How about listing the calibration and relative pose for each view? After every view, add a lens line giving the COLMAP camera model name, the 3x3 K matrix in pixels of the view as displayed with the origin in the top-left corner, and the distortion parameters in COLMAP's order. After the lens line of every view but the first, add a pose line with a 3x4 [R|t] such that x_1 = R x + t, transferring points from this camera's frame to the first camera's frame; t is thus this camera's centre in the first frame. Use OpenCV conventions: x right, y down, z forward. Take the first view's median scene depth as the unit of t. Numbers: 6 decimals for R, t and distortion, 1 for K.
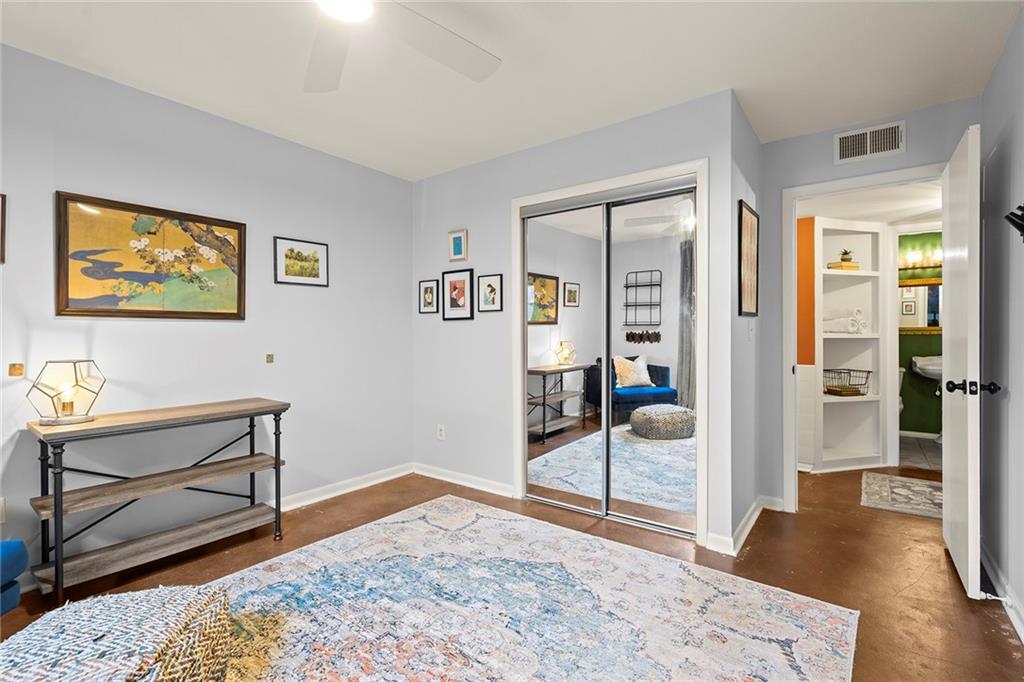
lens RADIAL K [[474.0, 0, 520.0], [0, 474.0, 348.6], [0, 0, 1]] dist [0.000753, 0.000852]
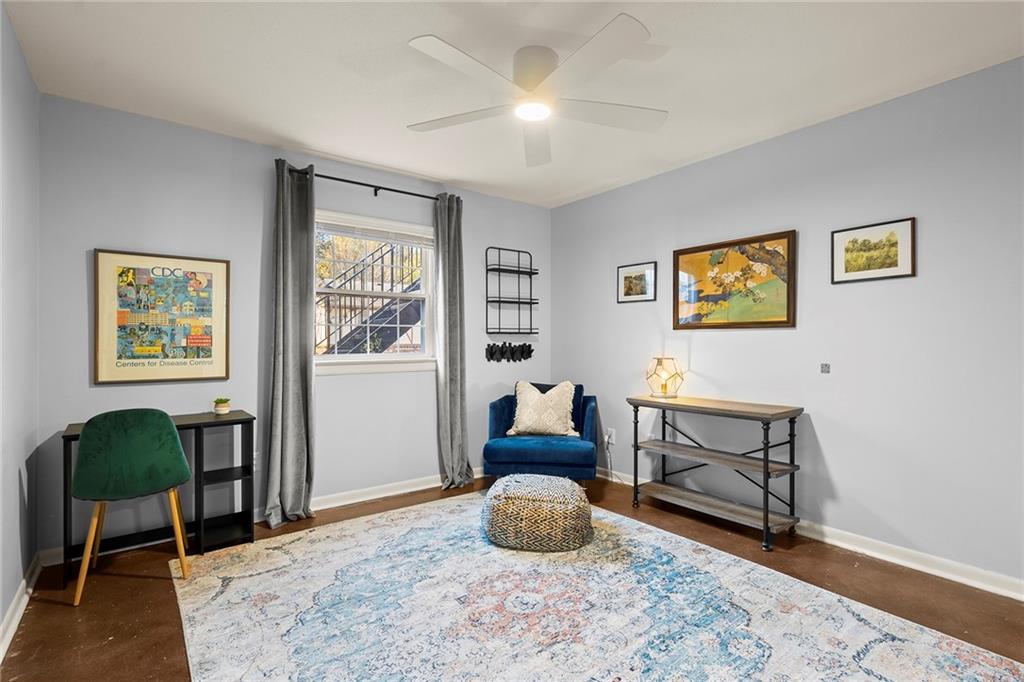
lens RADIAL K [[472.9, 0, 491.1], [0, 472.9, 353.6], [0, 0, 1]] dist [-0.000024, 0.000221]
pose [[-0.298345, 0.029151, -0.954013, 0.611374], [-0.024521, 0.998969, 0.038193, -0.030383], [0.954143, 0.034788, -0.297323, 0.766921]]
